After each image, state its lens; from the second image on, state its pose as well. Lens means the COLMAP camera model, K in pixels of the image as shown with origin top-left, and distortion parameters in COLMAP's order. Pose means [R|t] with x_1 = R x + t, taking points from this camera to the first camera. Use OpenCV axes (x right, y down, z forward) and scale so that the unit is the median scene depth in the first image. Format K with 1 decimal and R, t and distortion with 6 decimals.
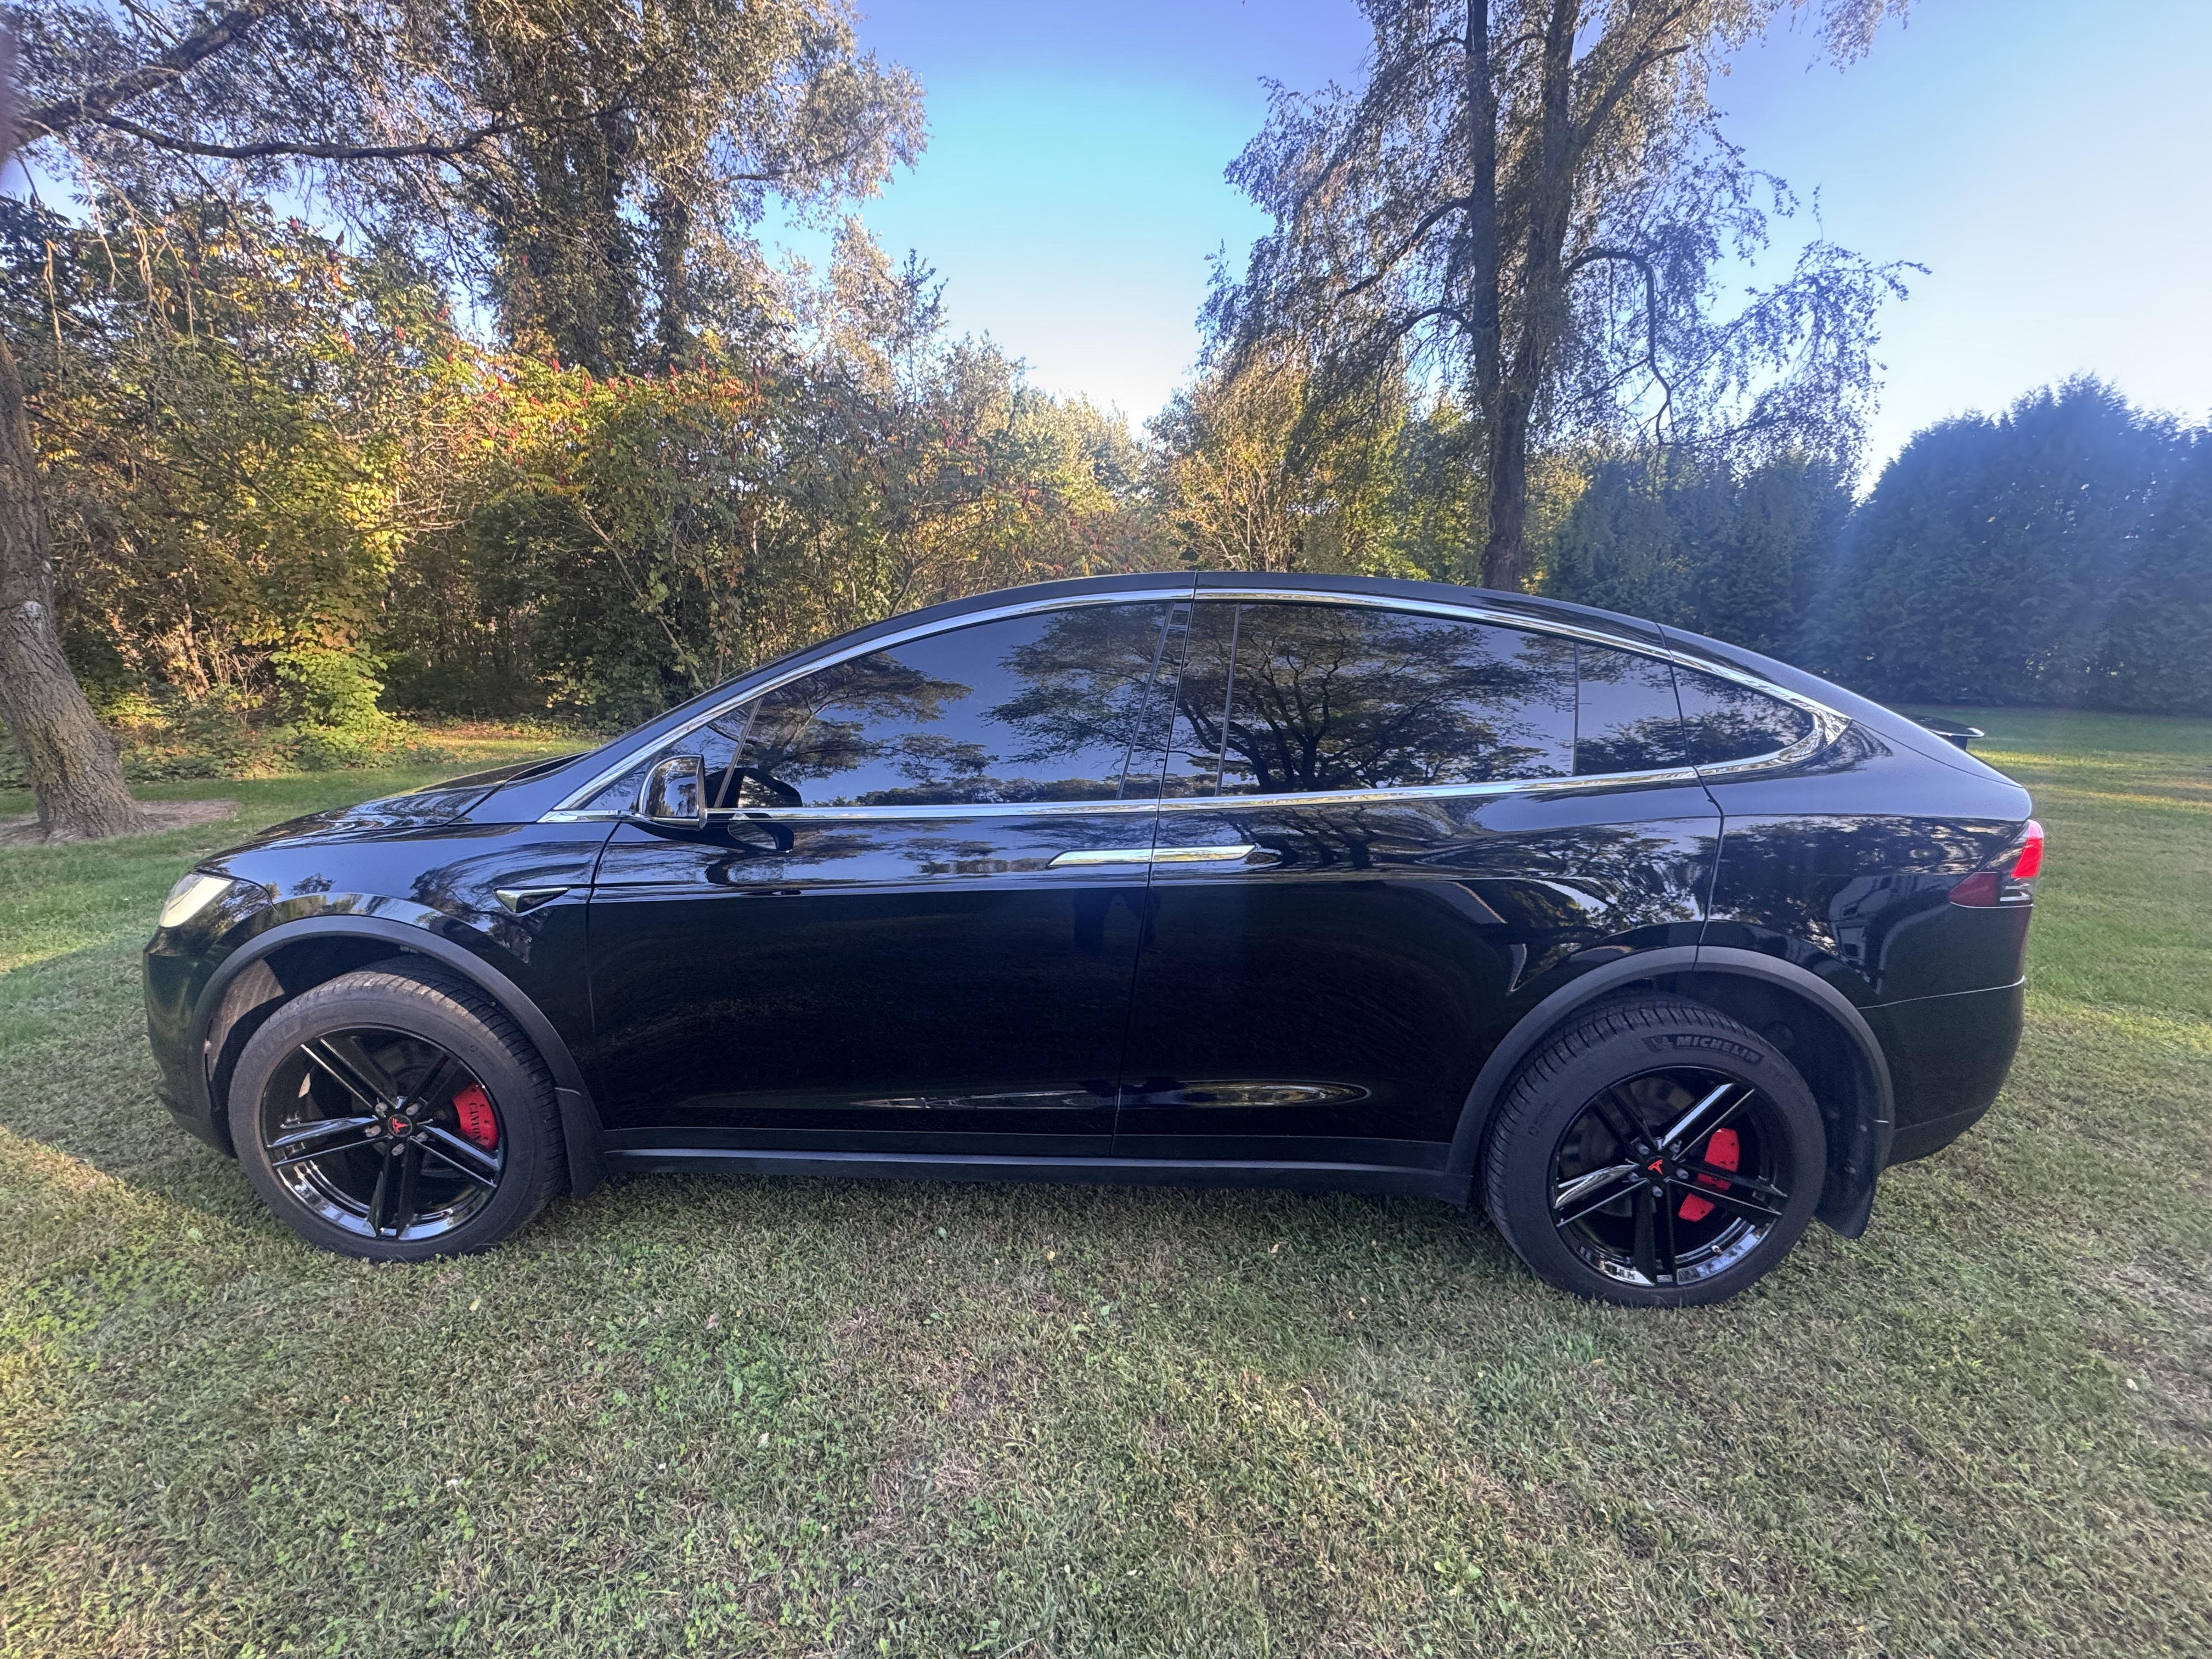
lens RADIAL K [[890.2, 0, 1106.0], [0, 890.2, 829.5], [0, 0, 1]] dist [0.001821, -0.000814]
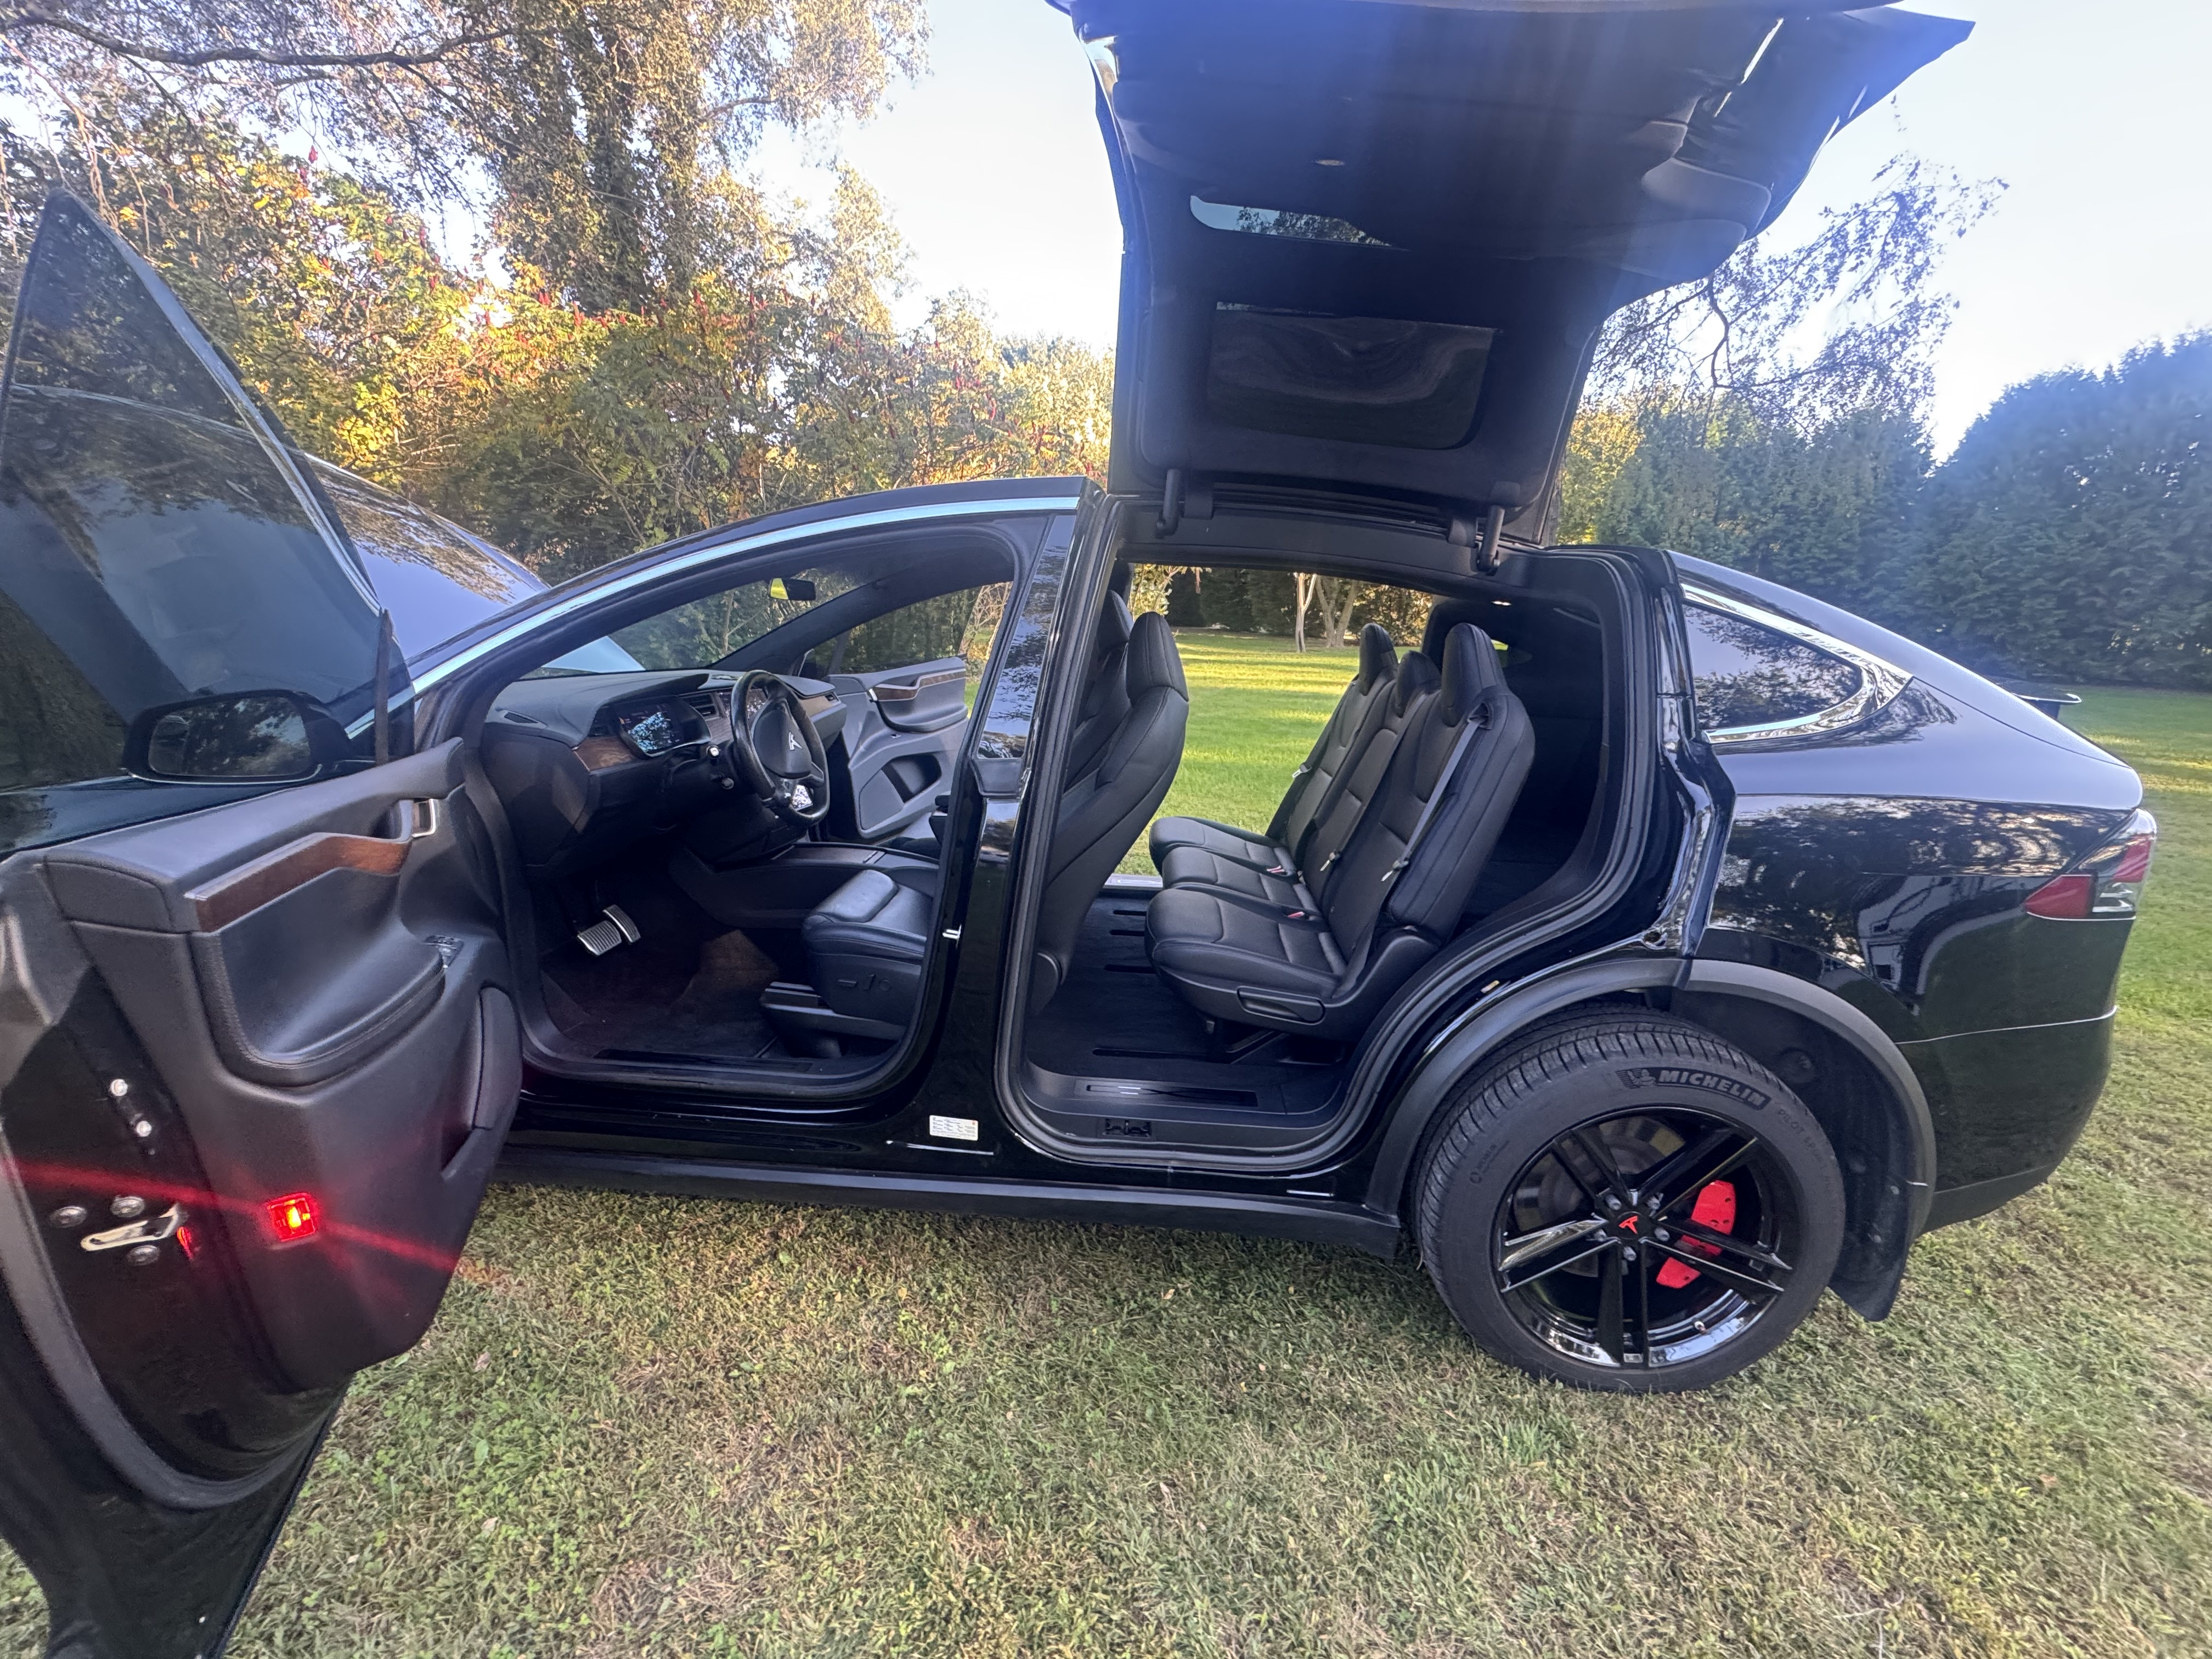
lens RADIAL K [[892.5, 0, 1101.6], [0, 892.5, 830.5], [0, 0, 1]] dist [-0.001013, -0.000014]
pose [[0.998933, 0.024578, -0.039109, 0.157850], [-0.022881, 0.998802, 0.043262, -0.005209], [0.040125, -0.042321, 0.998298, 0.181025]]
